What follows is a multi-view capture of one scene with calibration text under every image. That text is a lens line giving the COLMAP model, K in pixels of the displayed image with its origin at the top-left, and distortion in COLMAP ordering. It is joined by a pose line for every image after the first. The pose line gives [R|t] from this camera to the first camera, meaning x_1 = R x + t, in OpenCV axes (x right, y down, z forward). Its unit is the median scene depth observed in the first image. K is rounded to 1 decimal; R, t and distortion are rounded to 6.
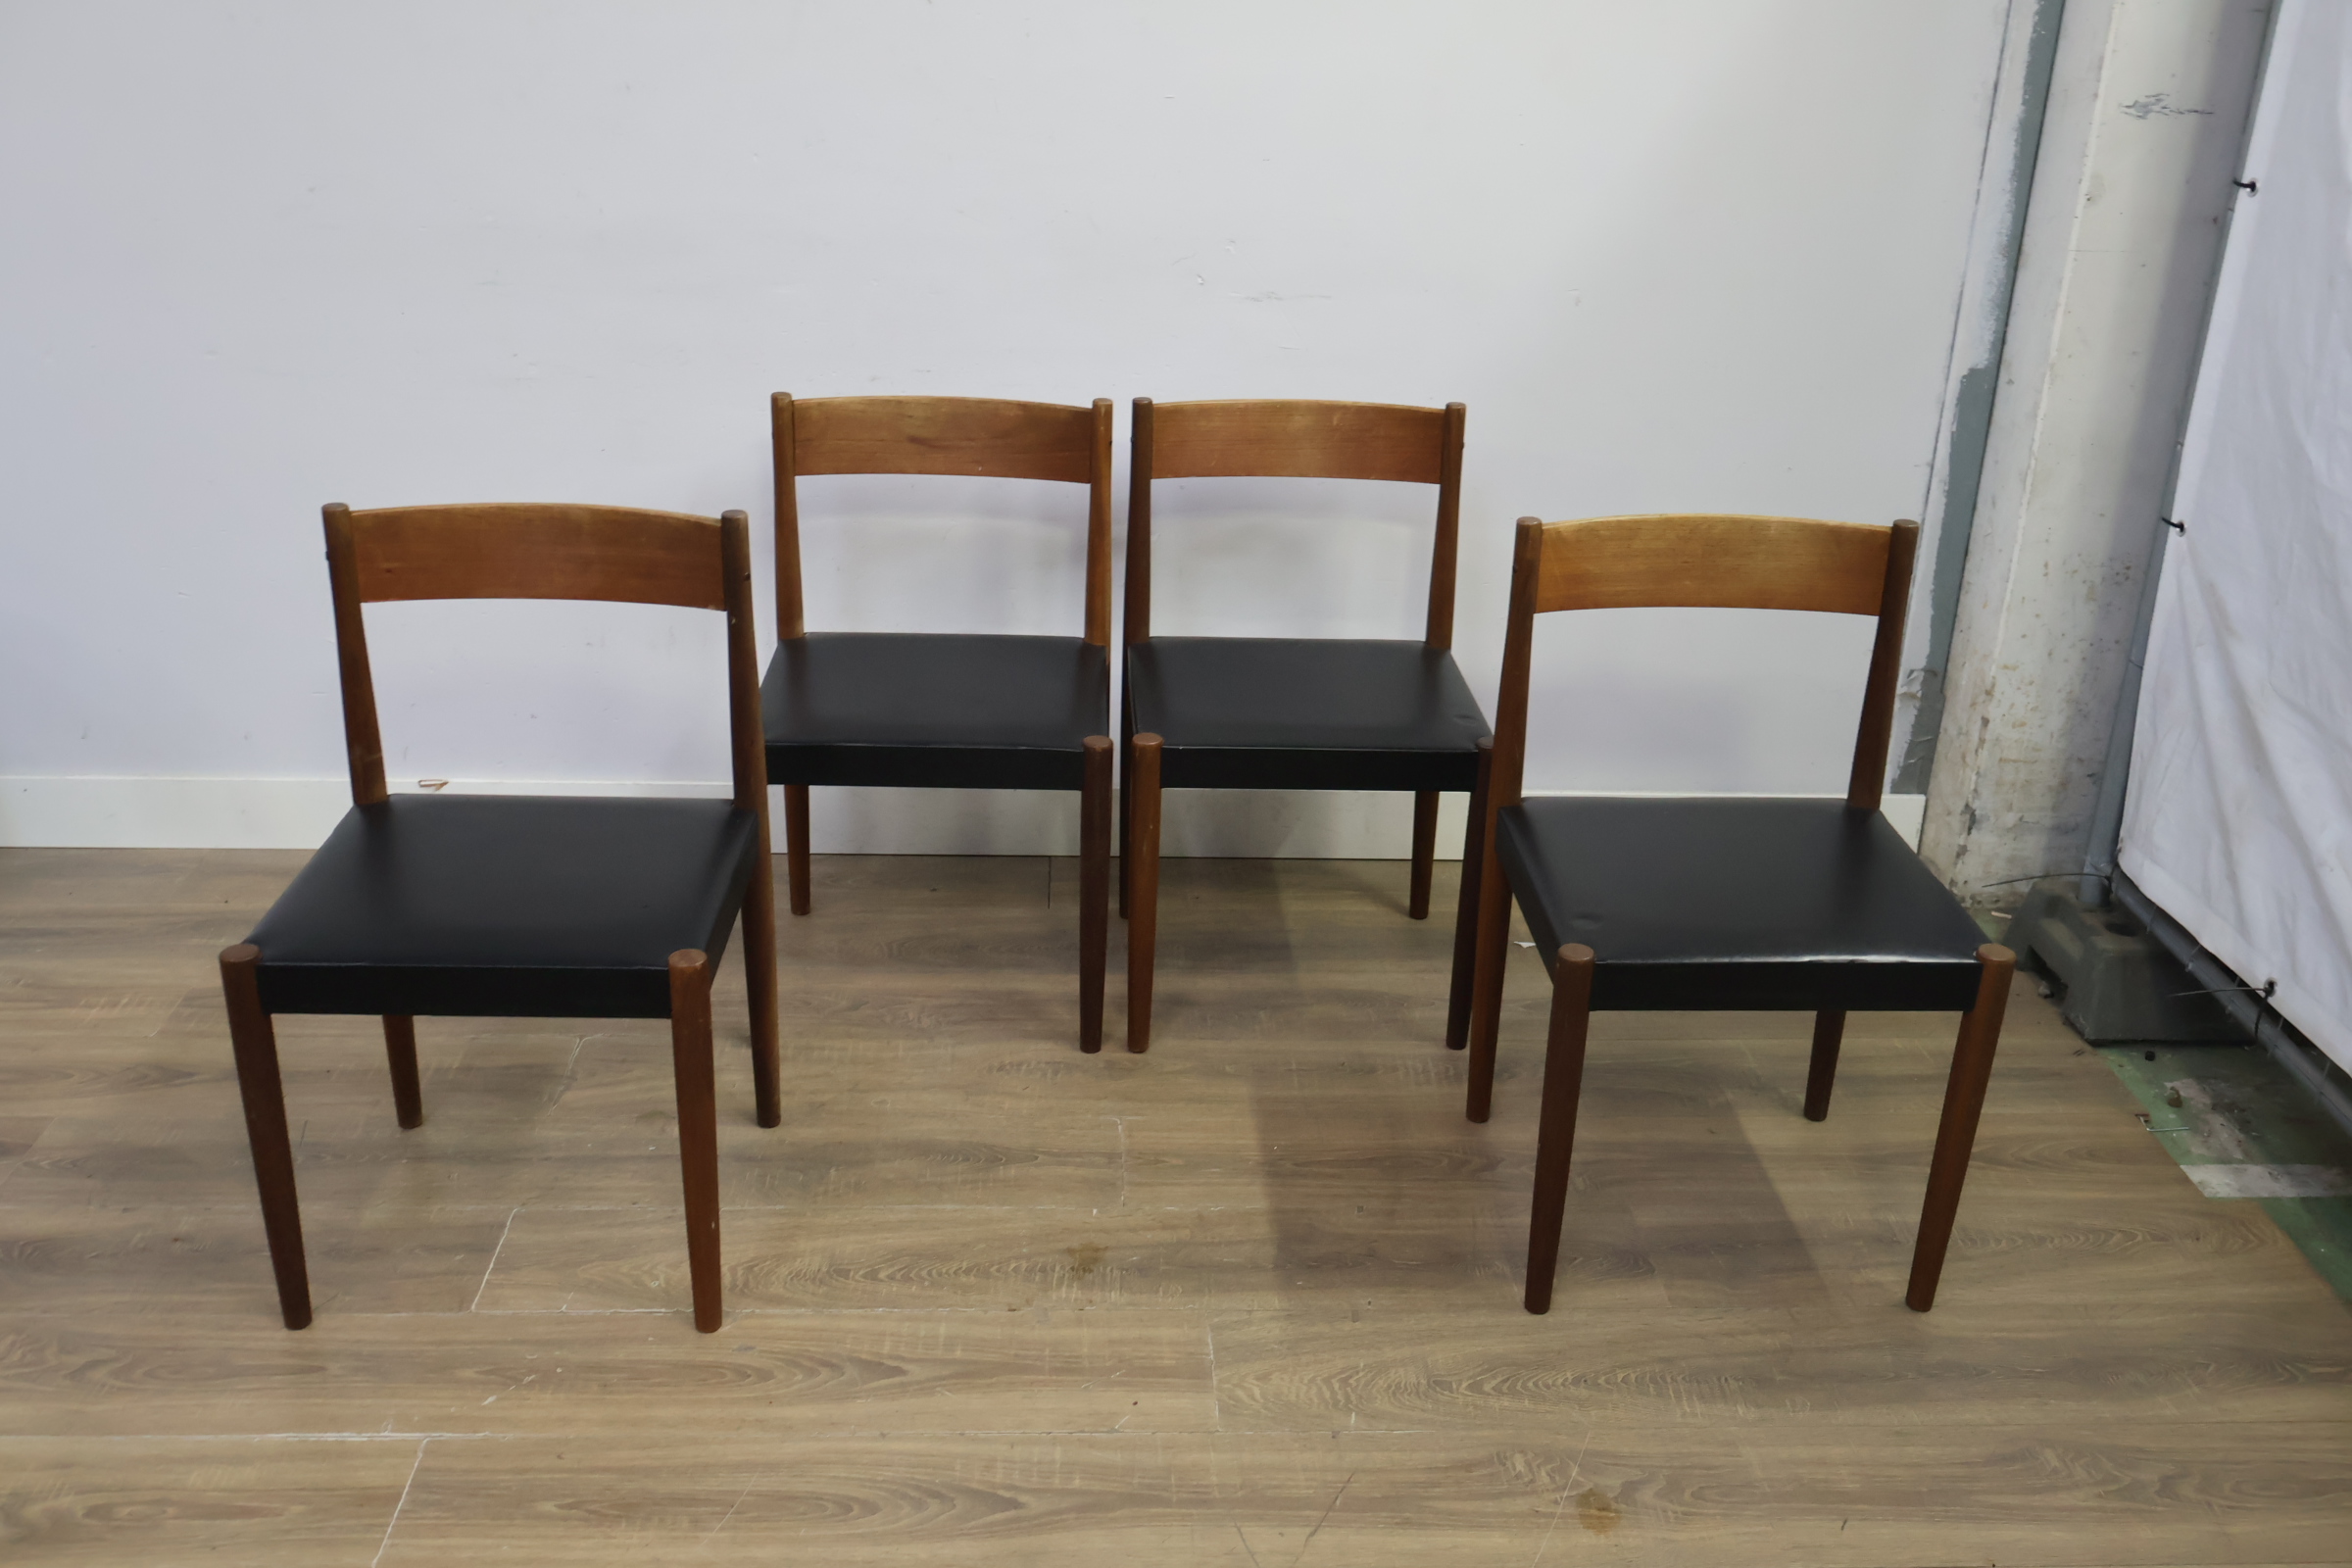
lens RADIAL K [[2181.2, 0, 1180.2], [0, 2181.2, 783.3], [0, 0, 1]] dist [0.006978, 0.000000]
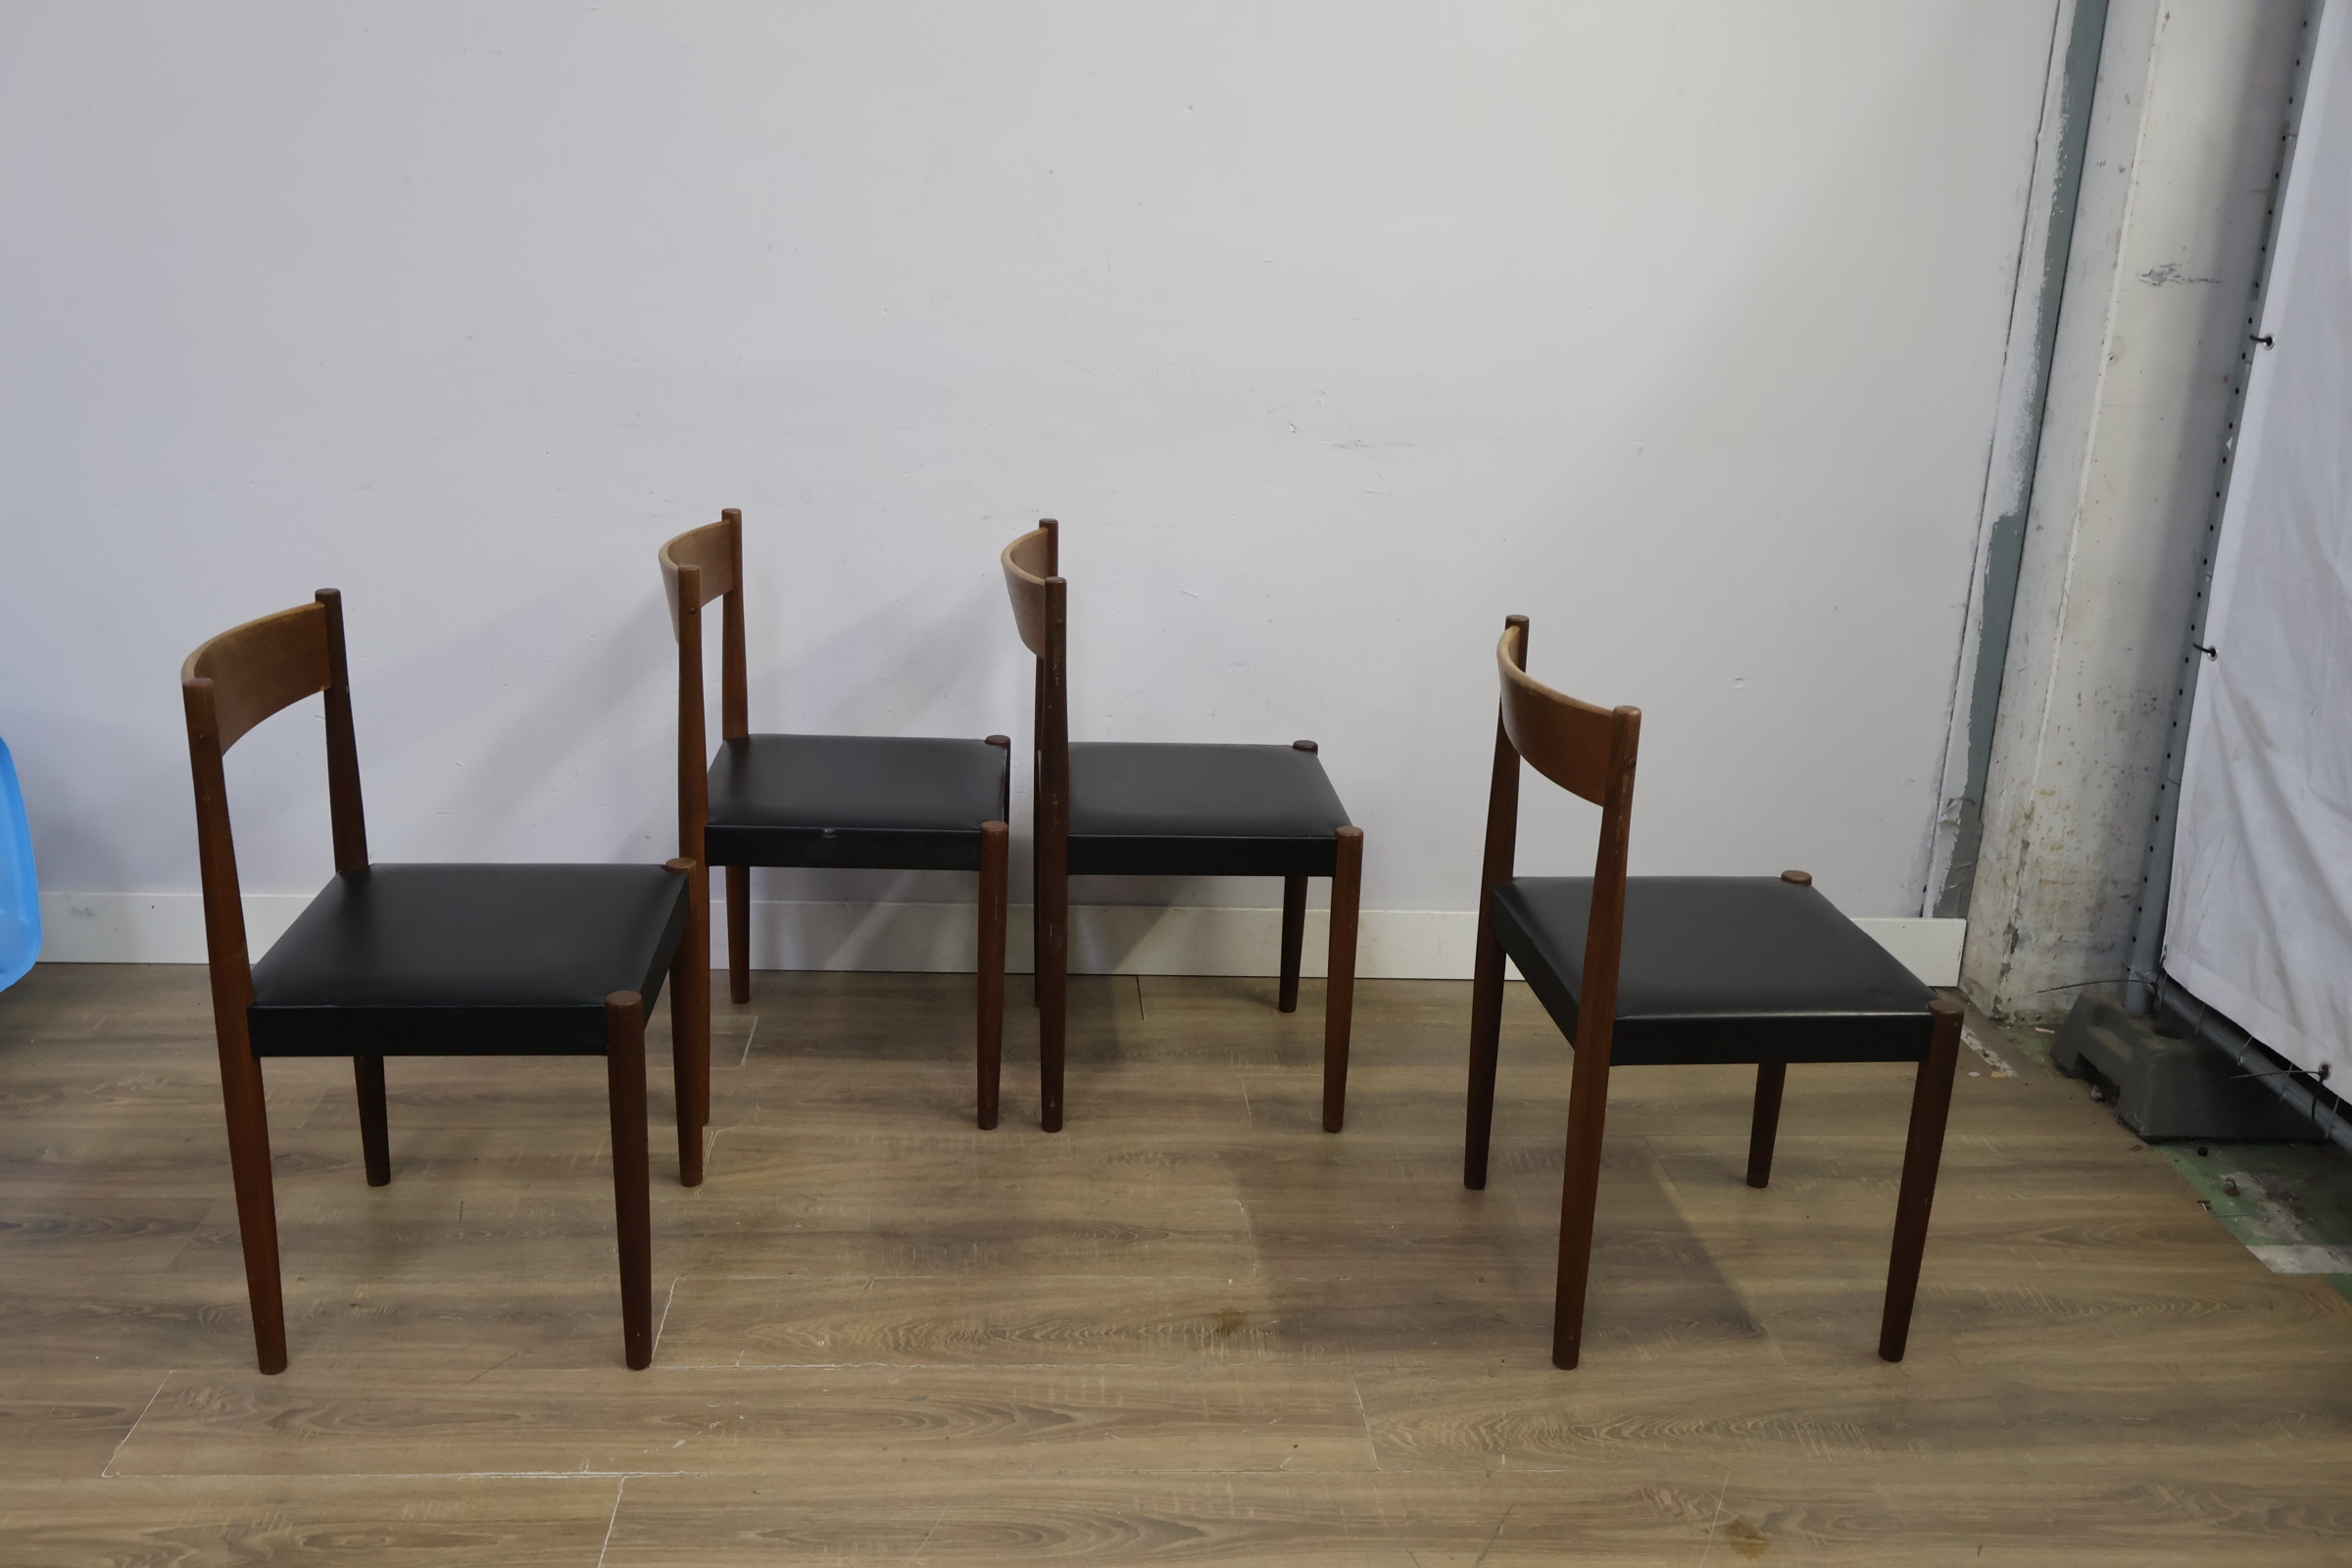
lens RADIAL K [[2181.2, 0, 1172.6], [0, 2181.2, 786.0], [0, 0, 1]] dist [0.006978, 0.000000]
pose [[0.999691, 0.003613, 0.024604, -0.095059], [-0.001162, 0.995095, -0.098914, 0.064512], [-0.024840, 0.098855, 0.994792, -0.064906]]
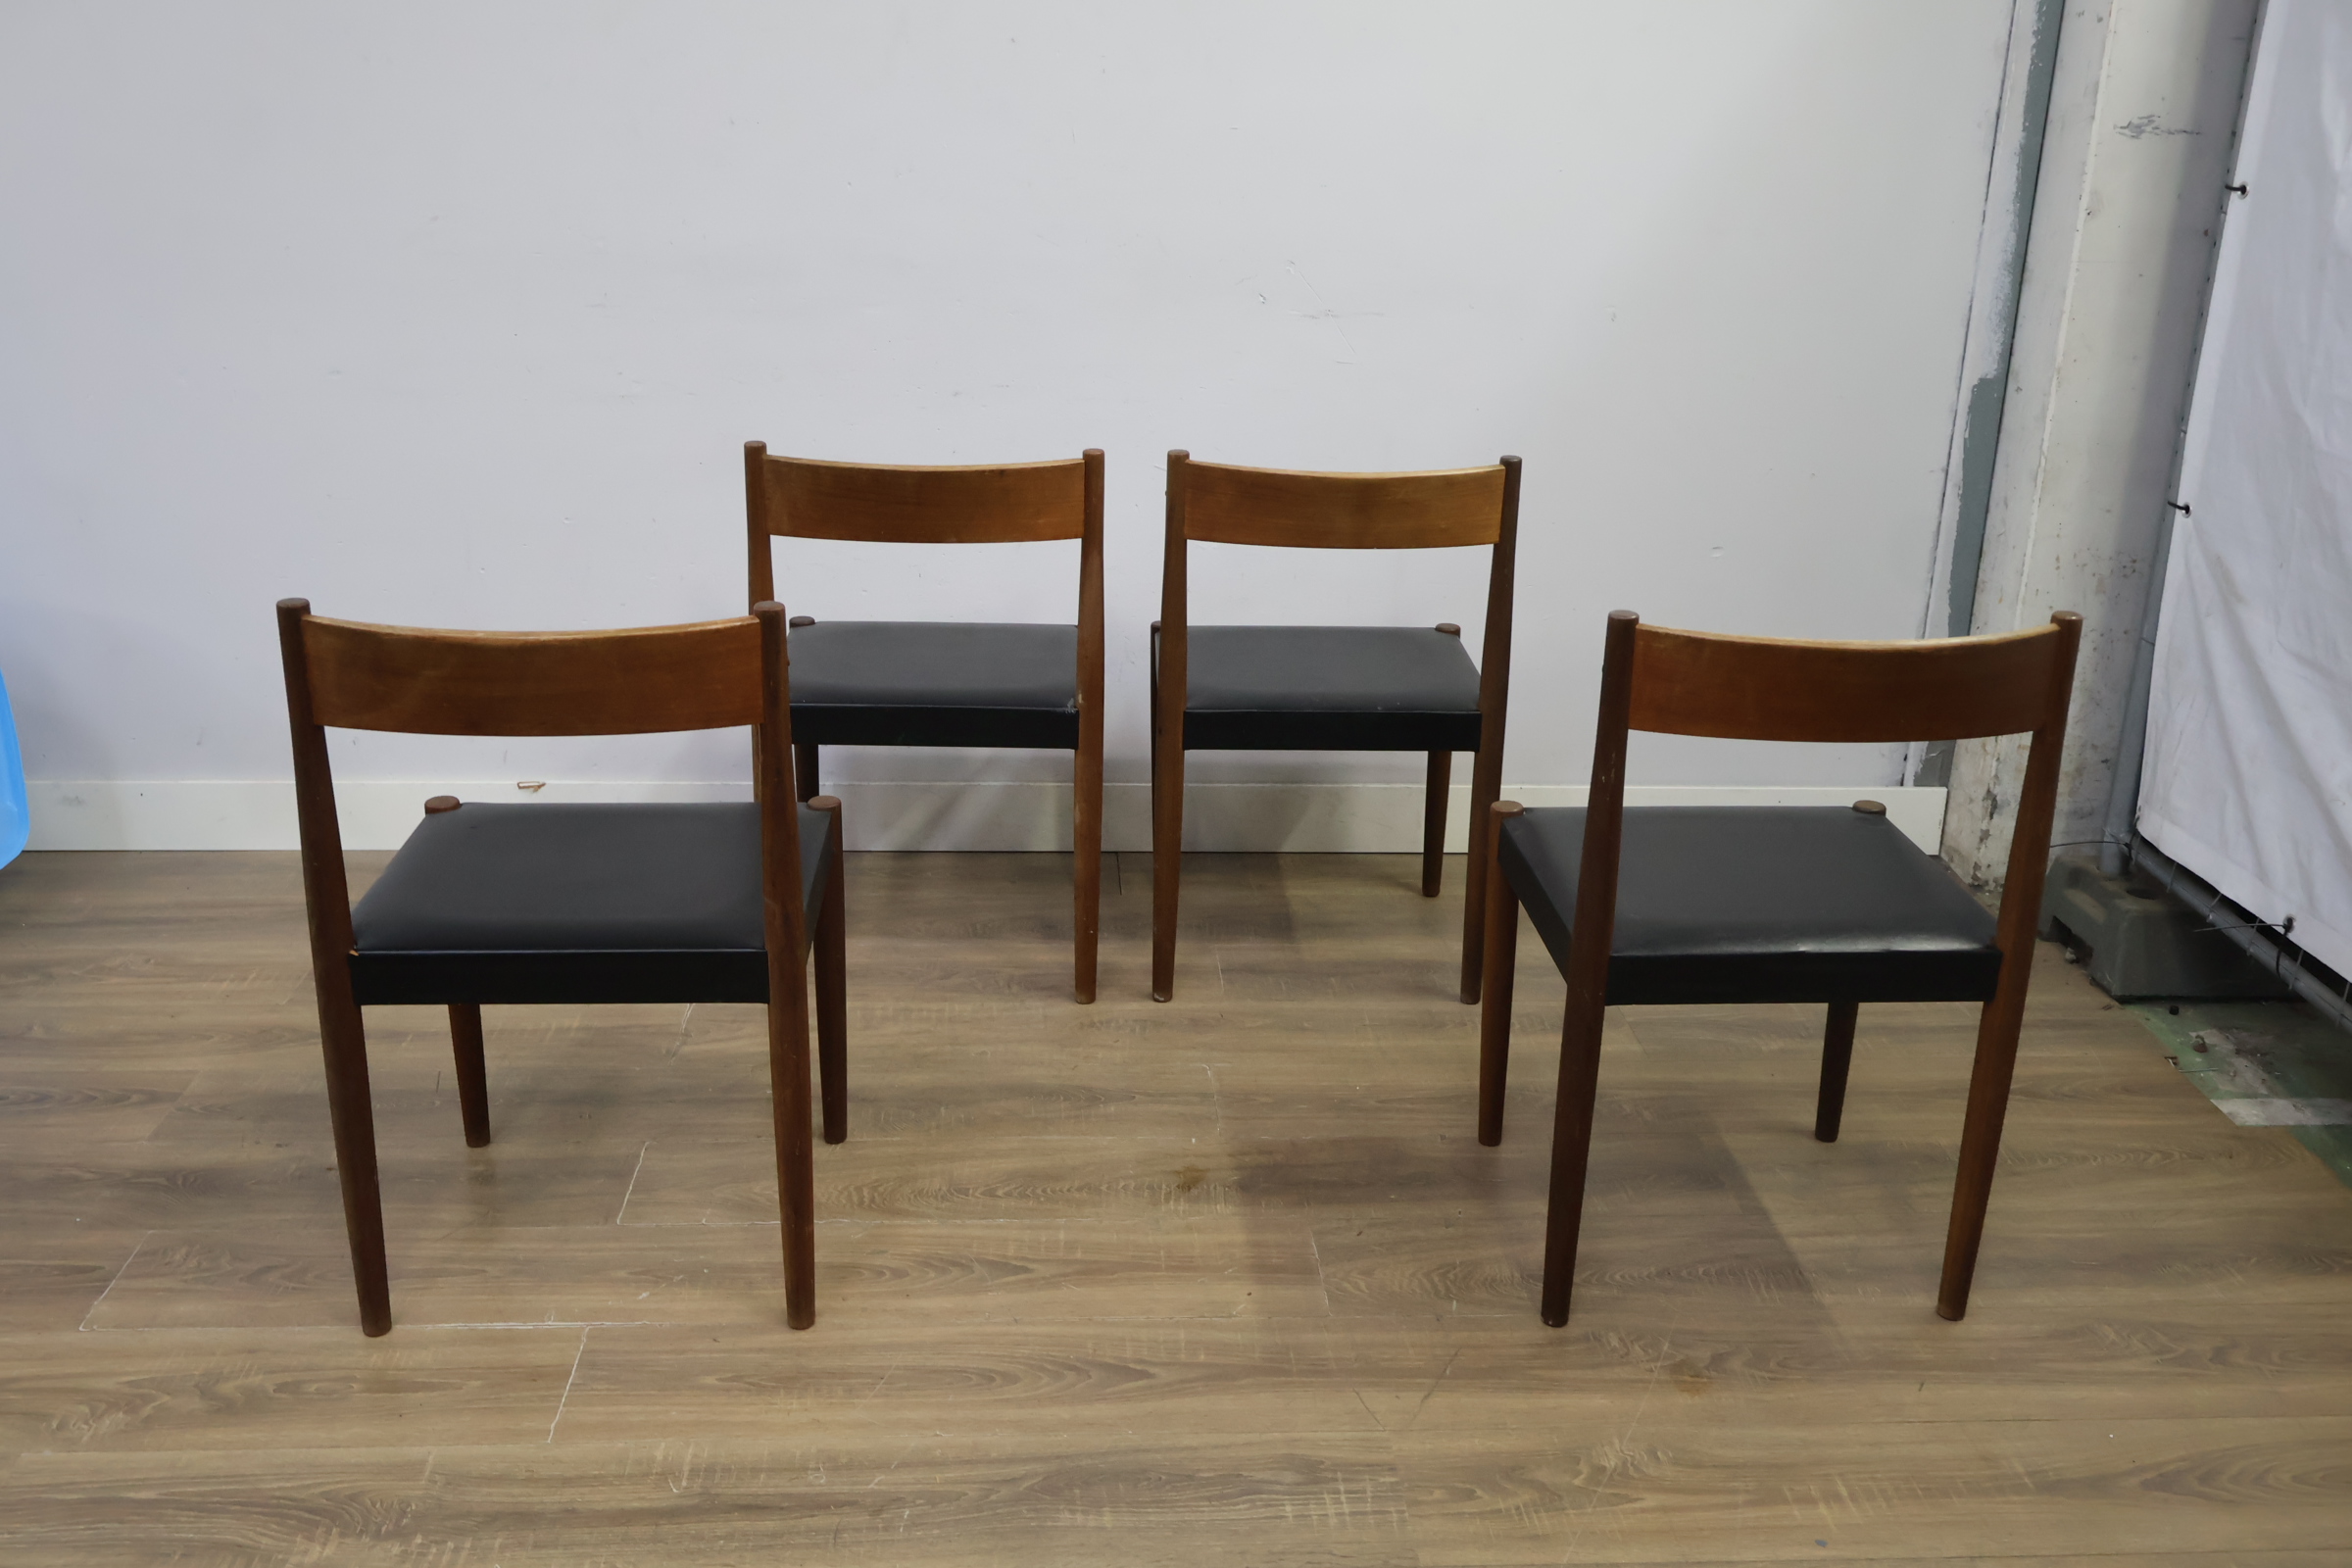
lens RADIAL K [[2181.2, 0, 1173.8], [0, 2181.2, 789.3], [0, 0, 1]] dist [0.006978, 0.000000]
pose [[0.999914, -0.009218, 0.009348, -0.058124], [0.009742, 0.998293, -0.057589, 0.088554], [-0.008801, 0.057675, 0.998297, -0.067963]]
